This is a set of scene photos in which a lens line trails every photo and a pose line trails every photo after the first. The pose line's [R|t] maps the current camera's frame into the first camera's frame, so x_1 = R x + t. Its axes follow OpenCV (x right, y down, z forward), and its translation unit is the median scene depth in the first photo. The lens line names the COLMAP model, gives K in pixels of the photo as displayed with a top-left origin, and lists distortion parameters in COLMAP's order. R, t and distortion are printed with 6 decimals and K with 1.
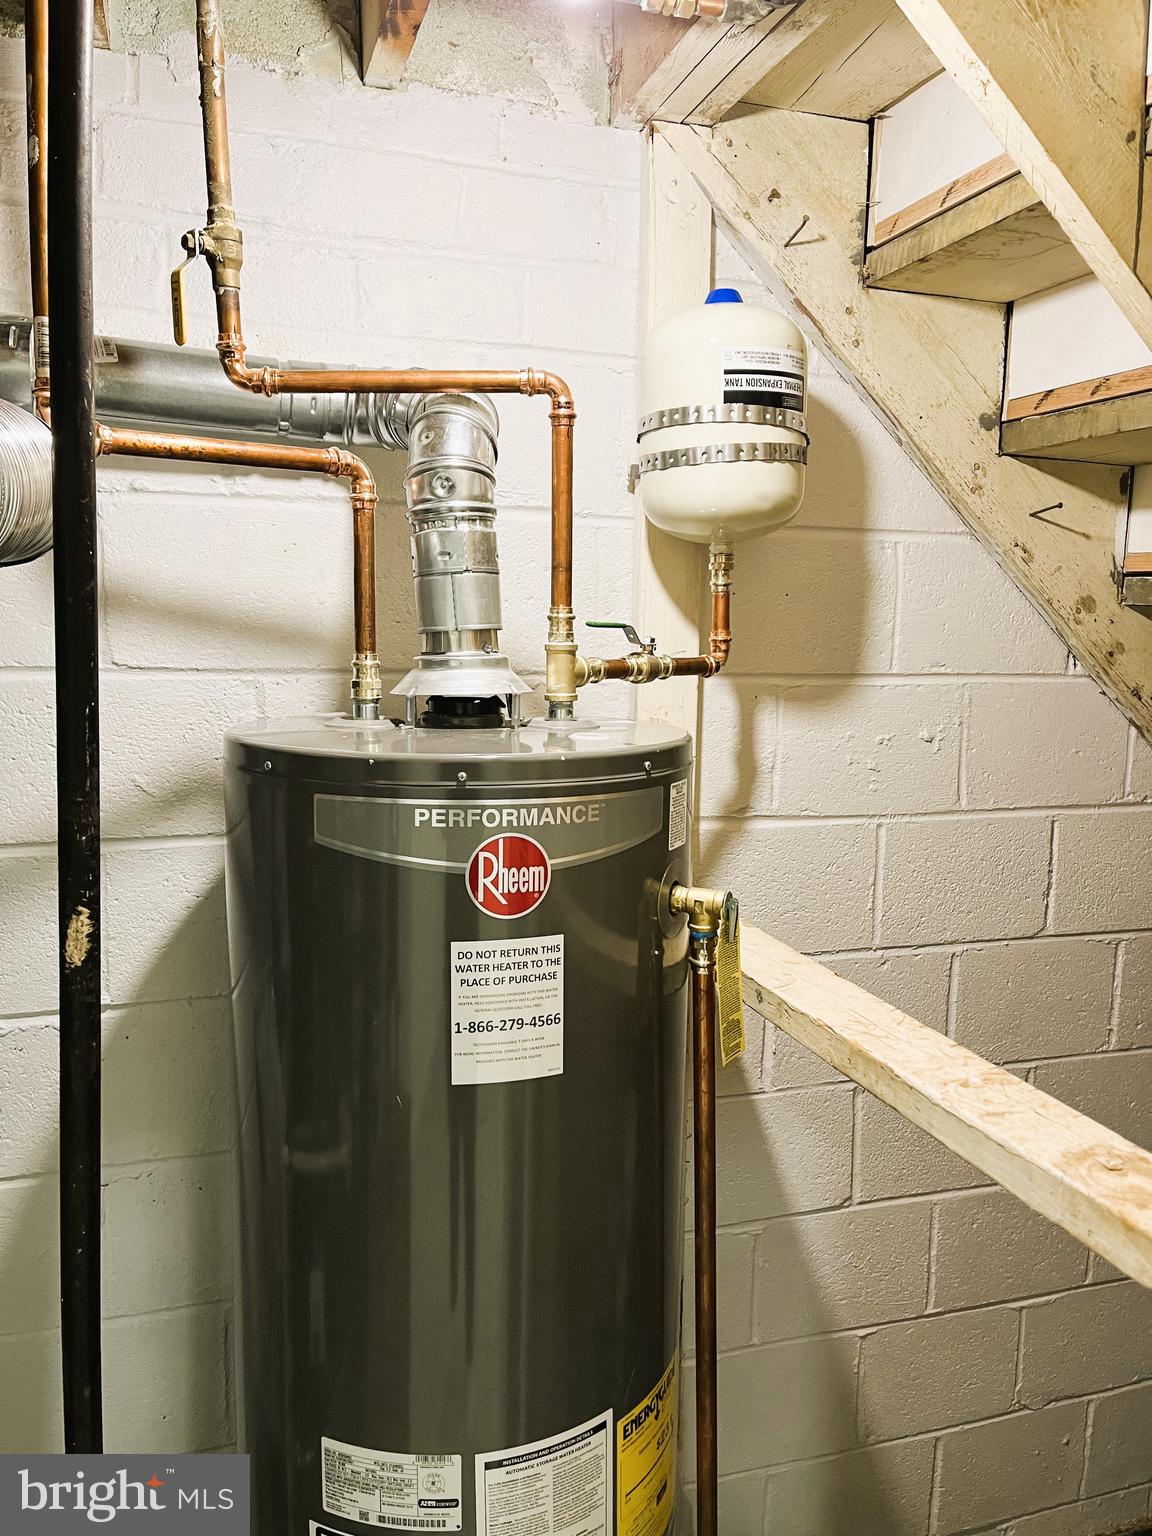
lens RADIAL K [[1175.2, 0, 578.4], [0, 1175.2, 752.7], [0, 0, 1]] dist [0.079826, -0.125330]
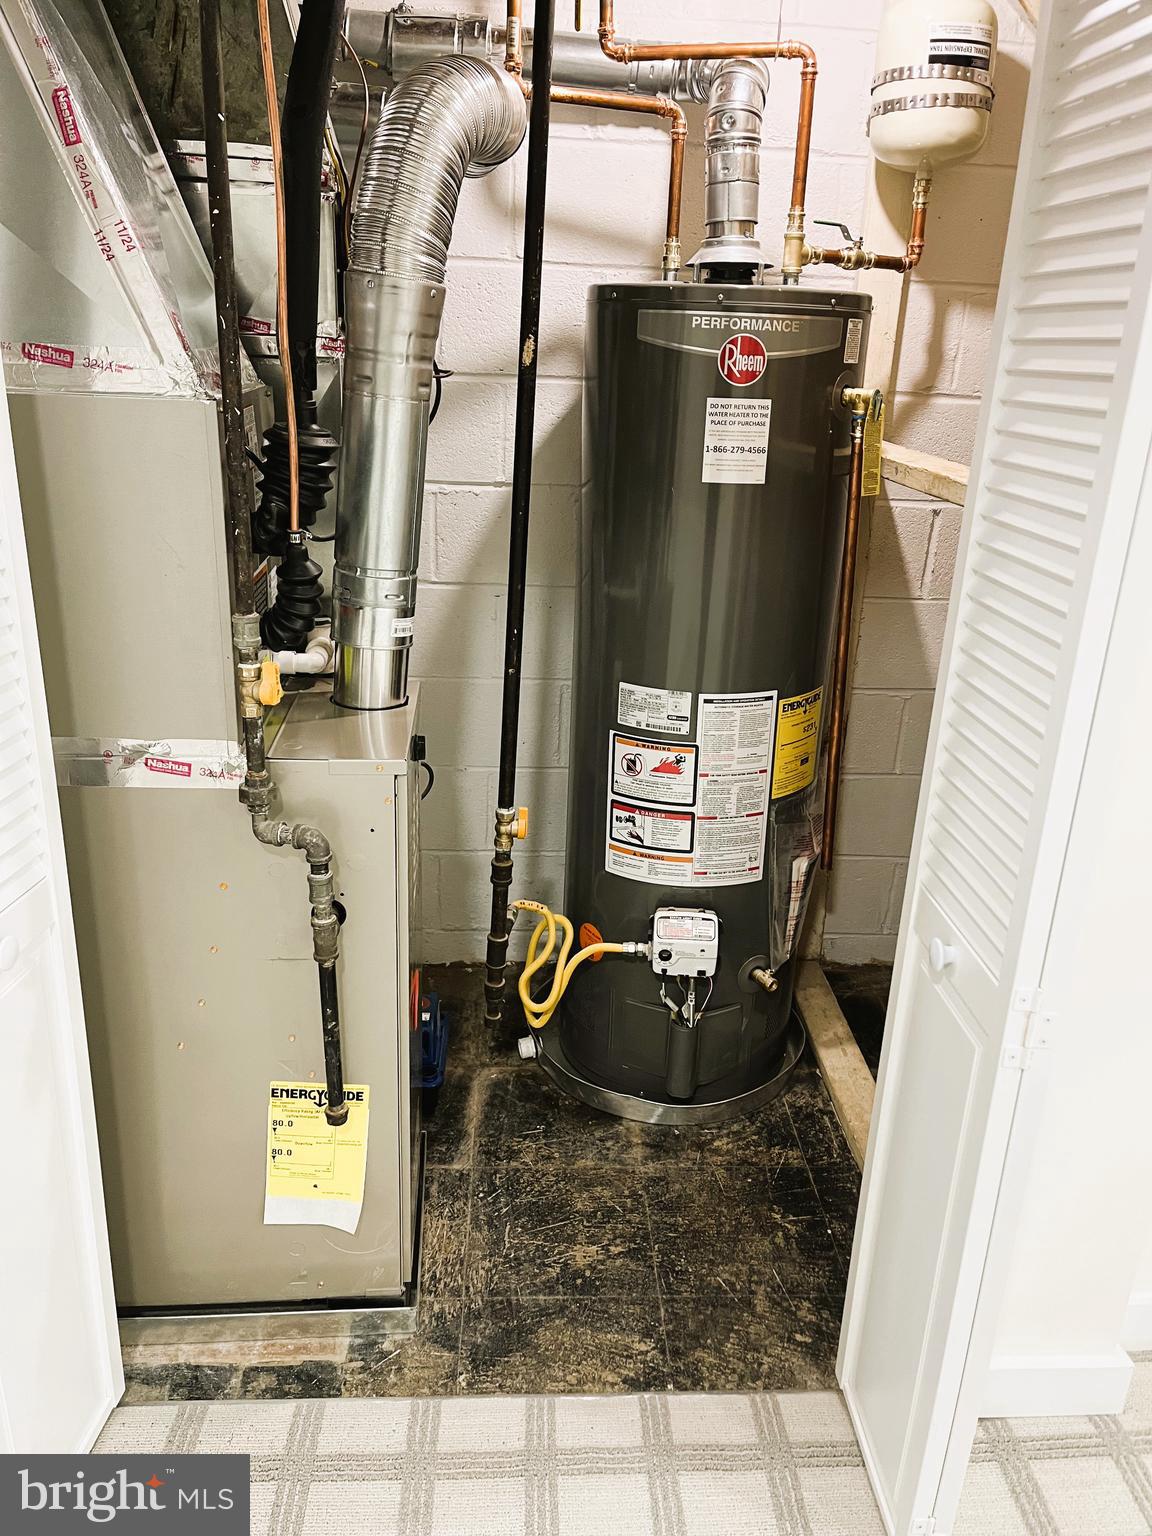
lens RADIAL K [[1186.3, 0, 582.0], [0, 1186.3, 775.5], [0, 0, 1]] dist [0.076169, -0.104142]
pose [[0.968633, 0.108345, -0.223633, 0.155849], [-0.055353, 0.971408, 0.230874, 0.272564], [0.242253, -0.211254, 0.946935, -0.789843]]
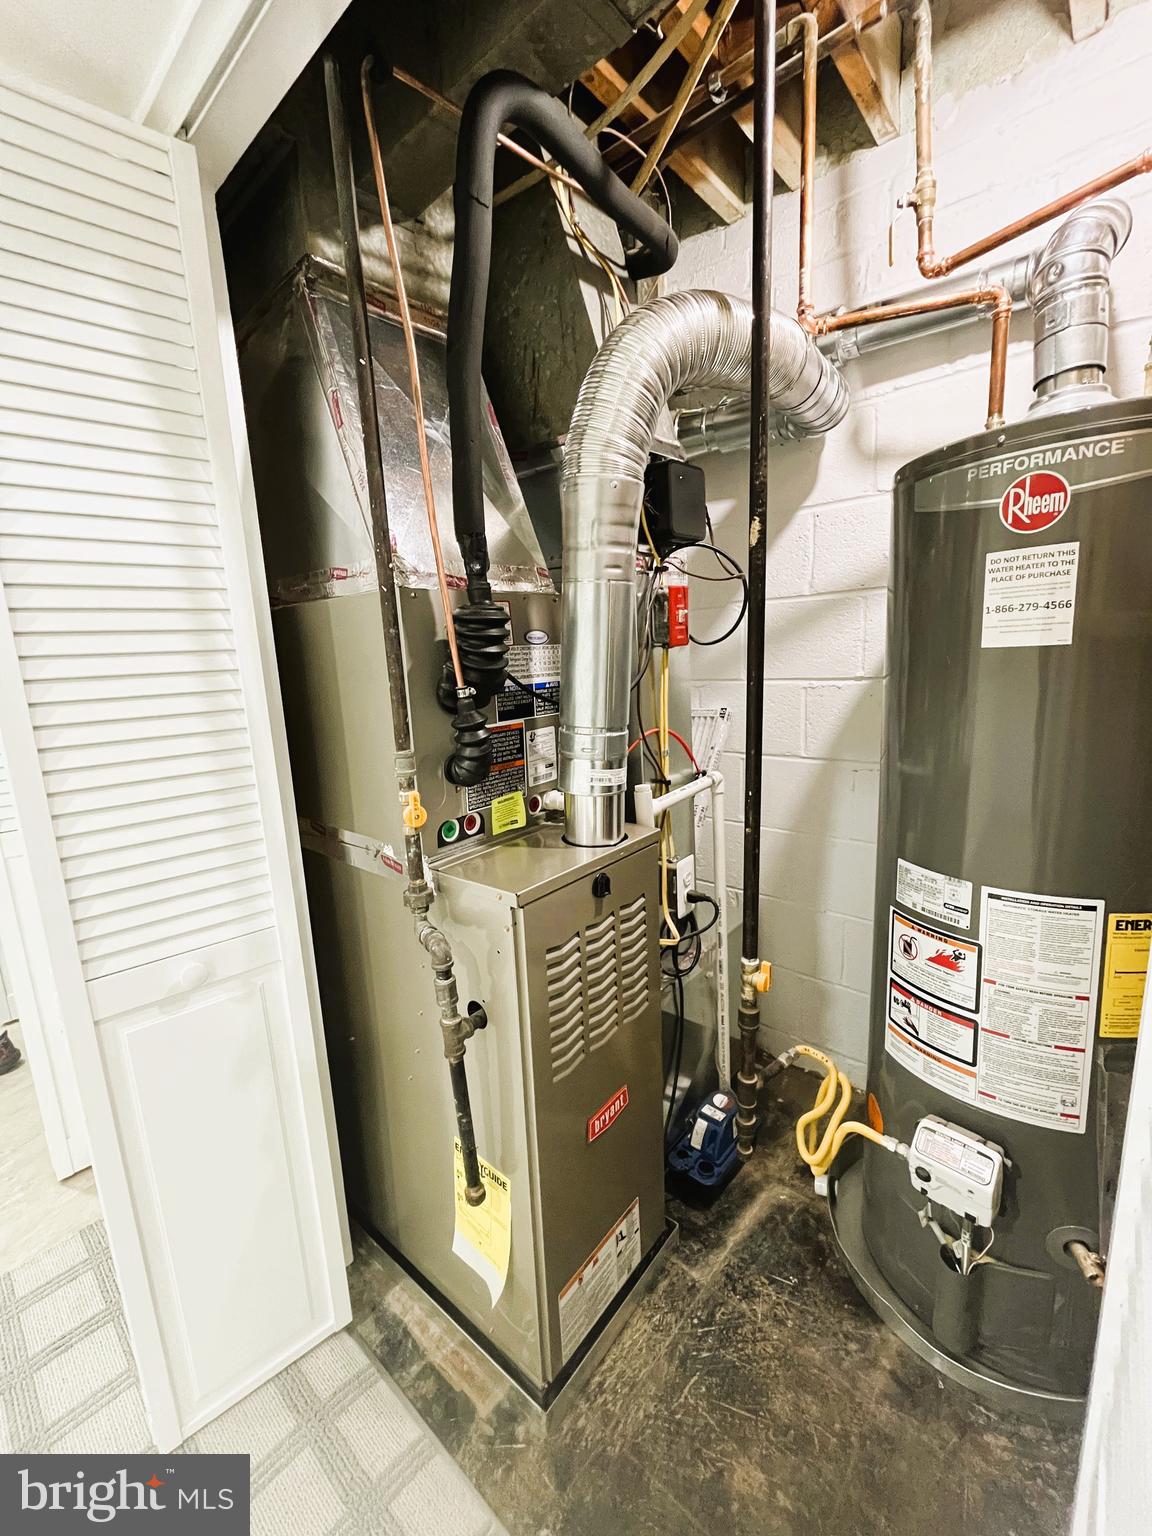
lens RADIAL K [[620.5, 0, 575.5], [0, 620.5, 765.0], [0, 0, 1]] dist [-0.001442, -0.000394]
pose [[0.512608, 0.115984, -0.850753, 0.310988], [-0.049300, 0.993176, 0.105696, 0.336657], [0.857206, -0.012239, 0.514828, 0.075134]]
